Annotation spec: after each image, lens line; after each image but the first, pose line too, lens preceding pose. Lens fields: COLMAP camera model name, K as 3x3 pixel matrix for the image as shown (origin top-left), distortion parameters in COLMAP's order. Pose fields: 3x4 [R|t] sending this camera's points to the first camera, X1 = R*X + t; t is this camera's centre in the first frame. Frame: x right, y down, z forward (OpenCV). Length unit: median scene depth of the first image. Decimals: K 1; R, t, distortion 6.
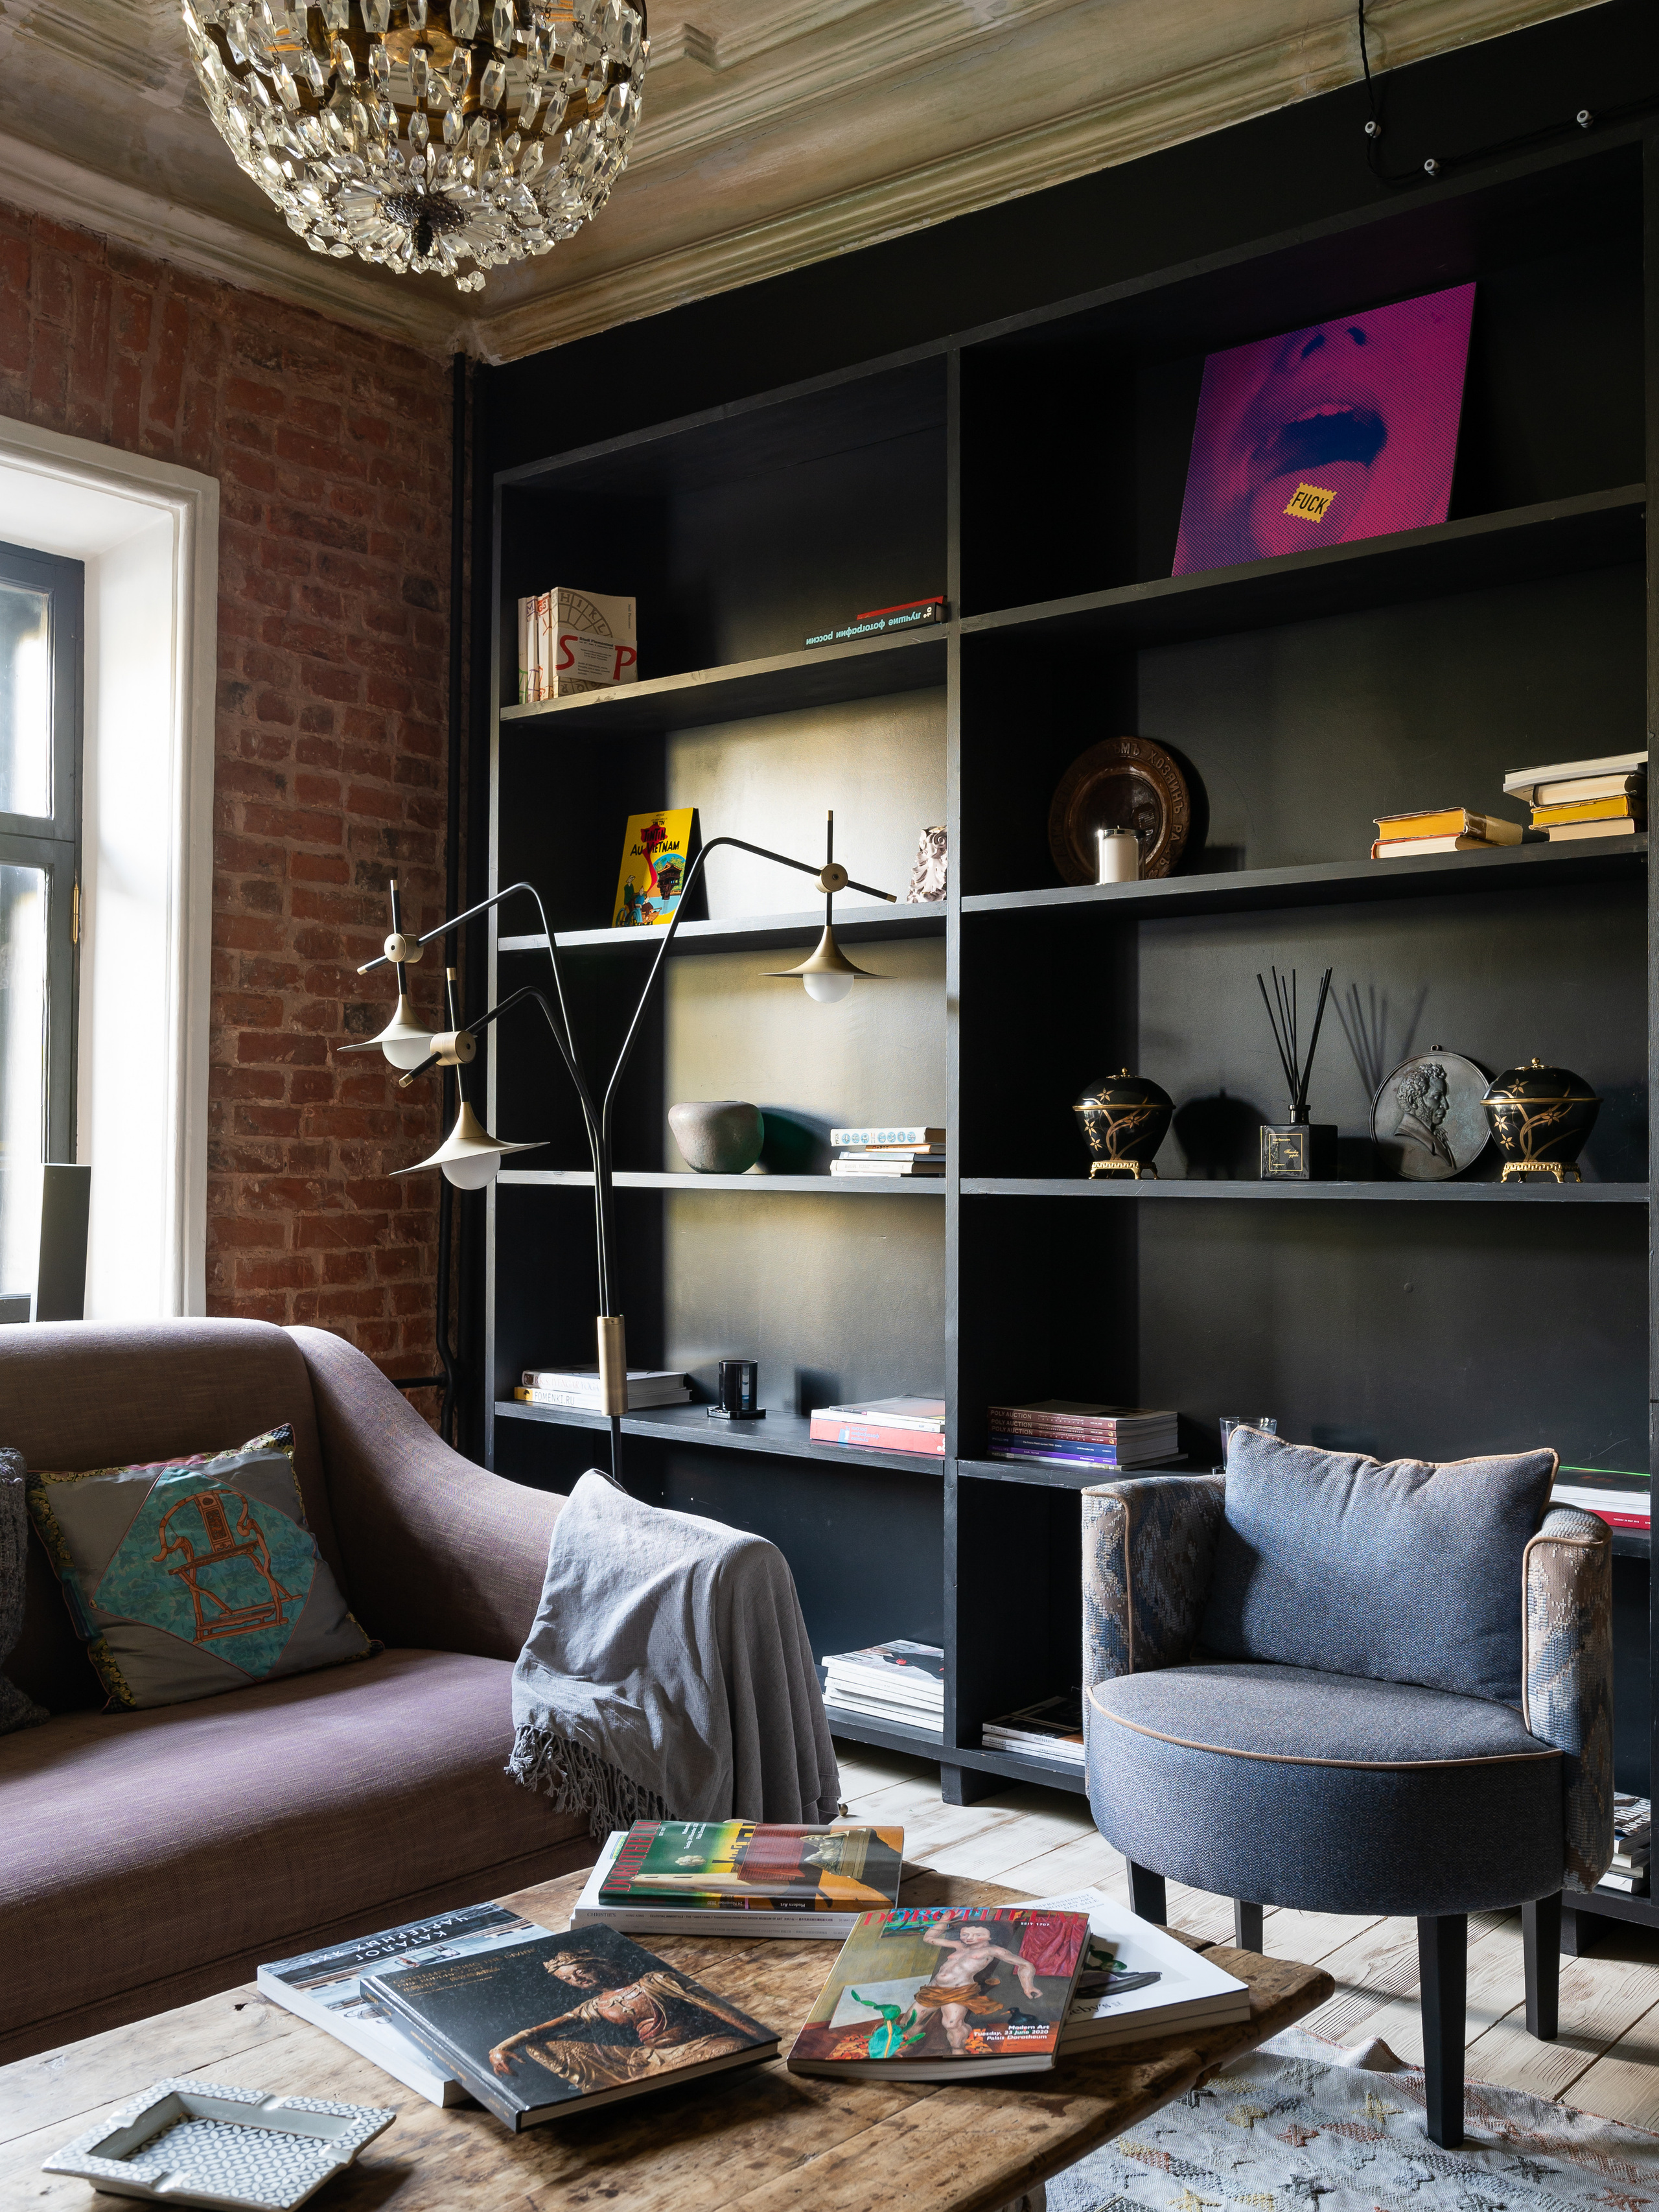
lens RADIAL K [[2059.4, 0, 829.5], [0, 2059.4, 1106.0], [0, 0, 1]] dist [-0.001008, -0.003065]
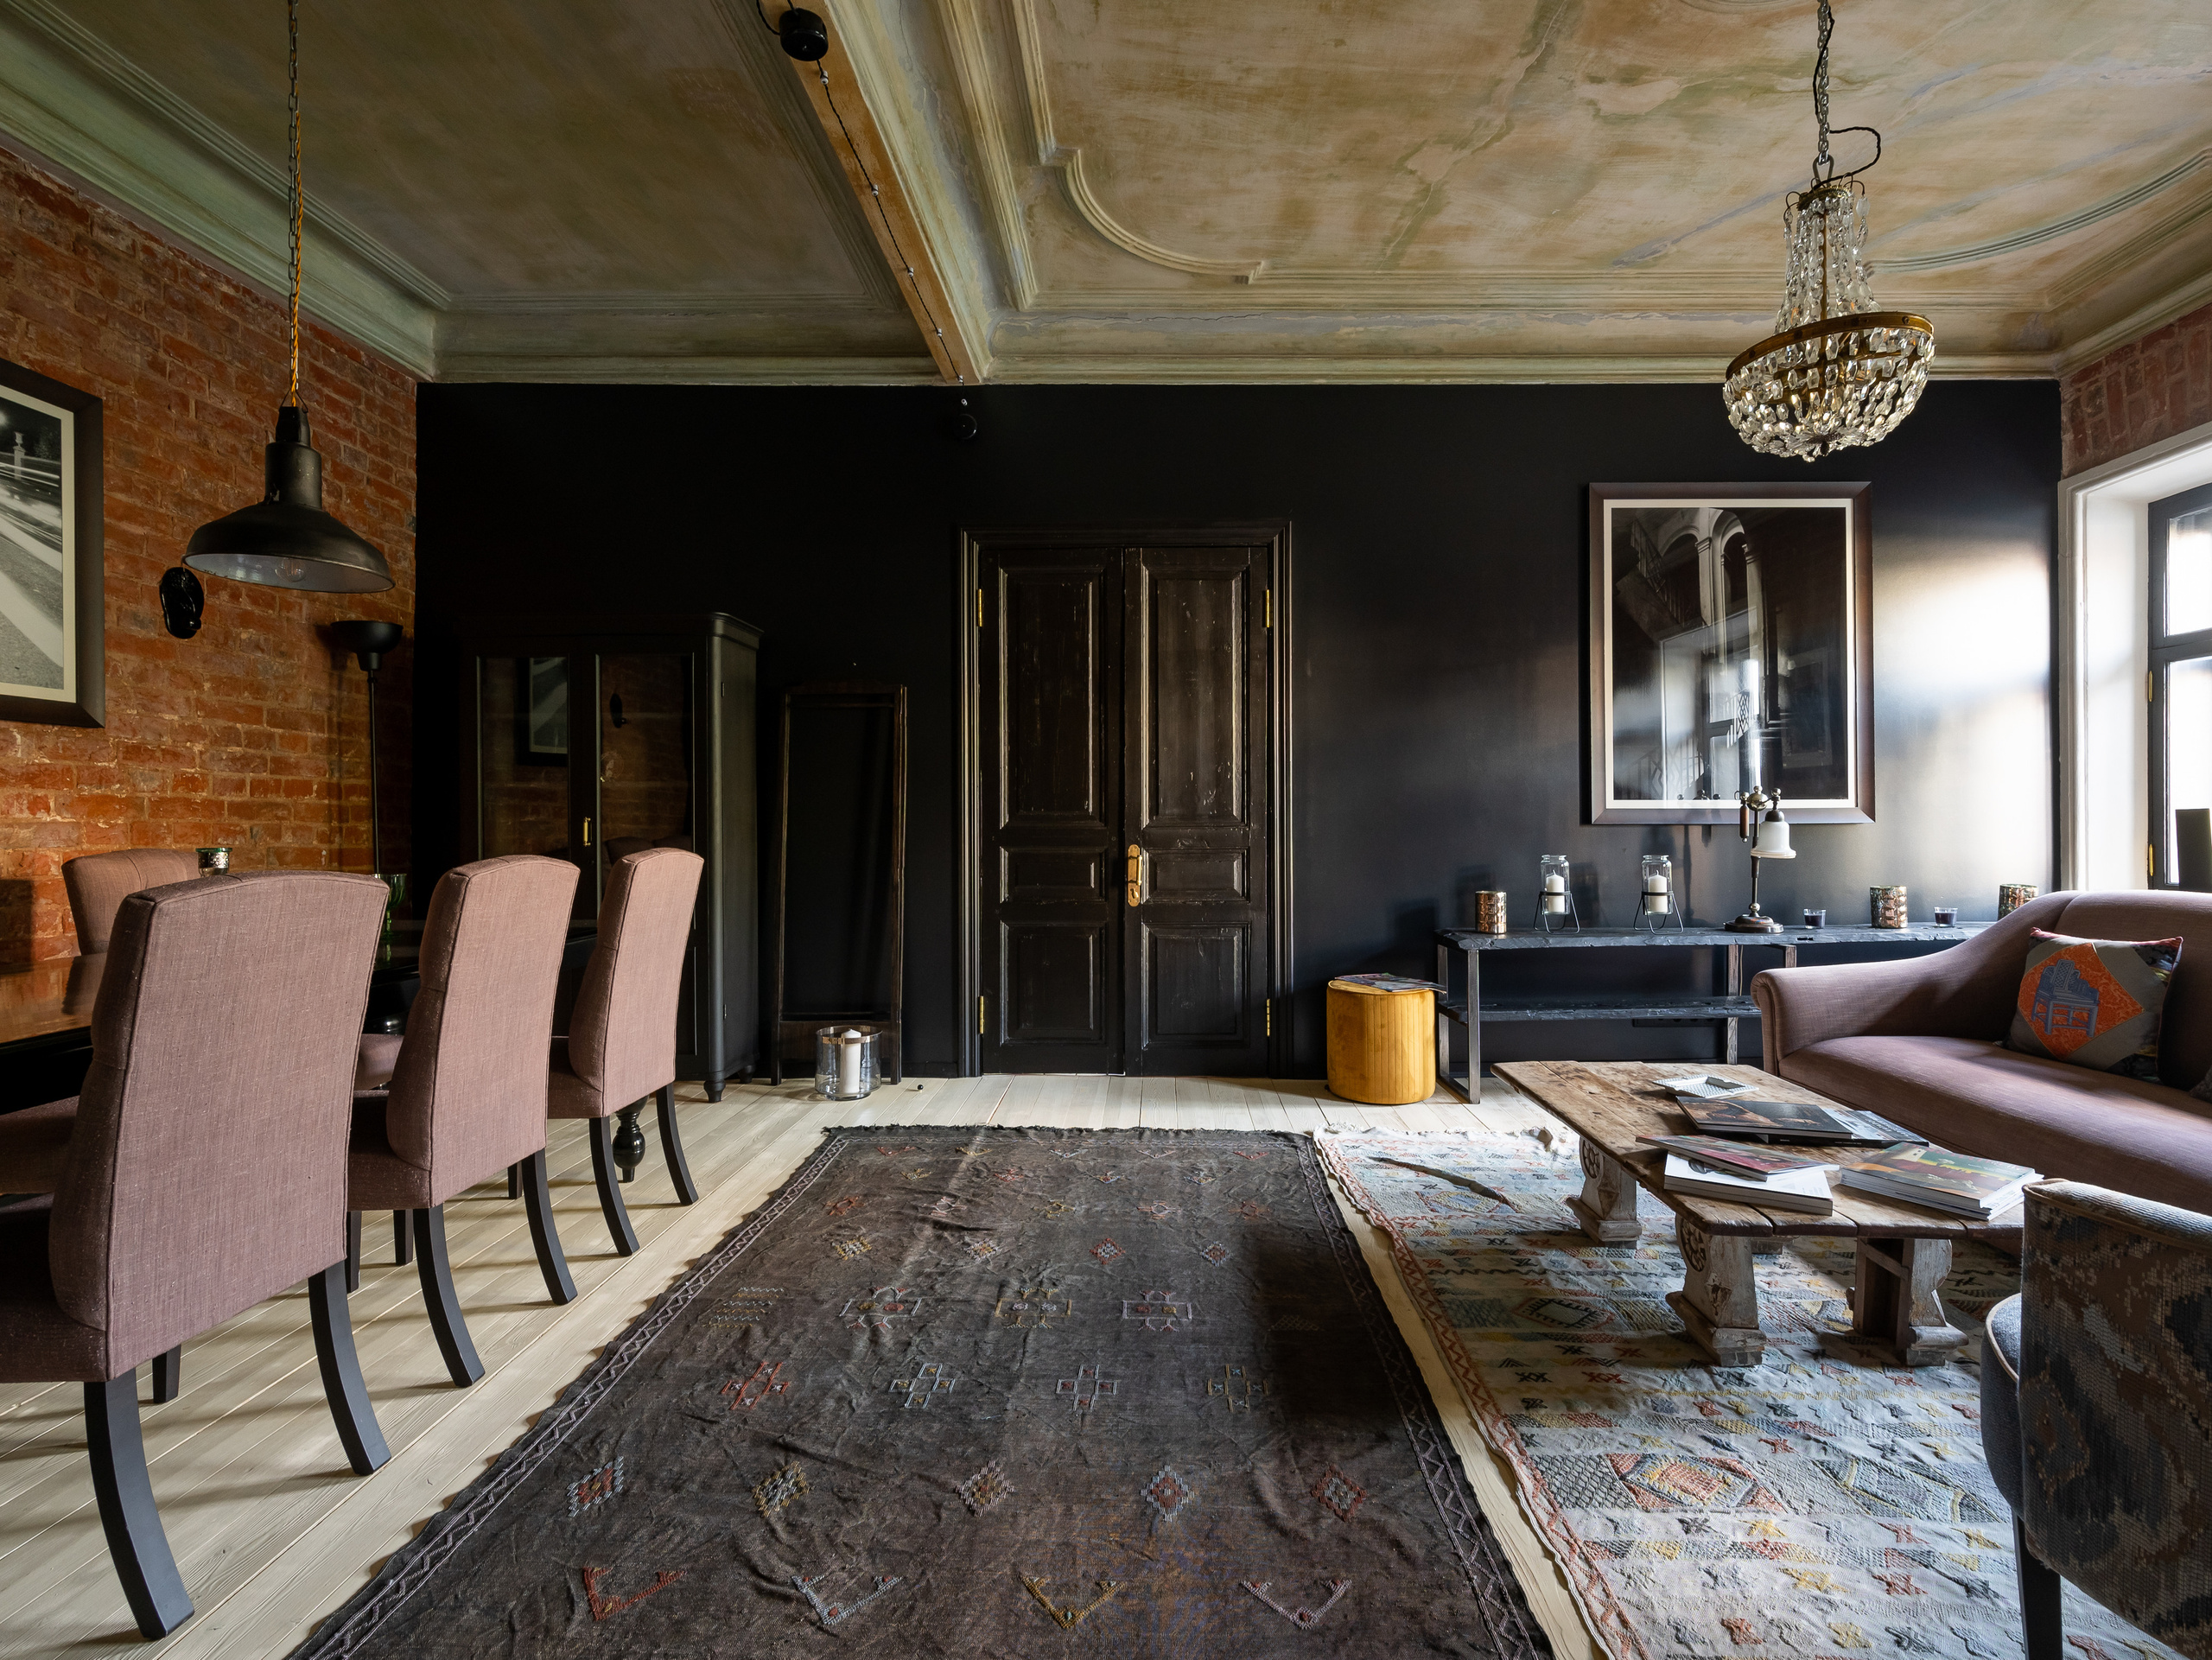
lens RADIAL K [[1042.7, 0, 1143.5], [0, 1042.7, 821.6], [0, 0, 1]] dist [-0.000634, 0.000307]
pose [[-0.777703, -0.002644, -0.628626, 0.555203], [0.018379, 0.999468, -0.026941, 0.028321], [0.628363, -0.032505, -0.777241, 0.631911]]
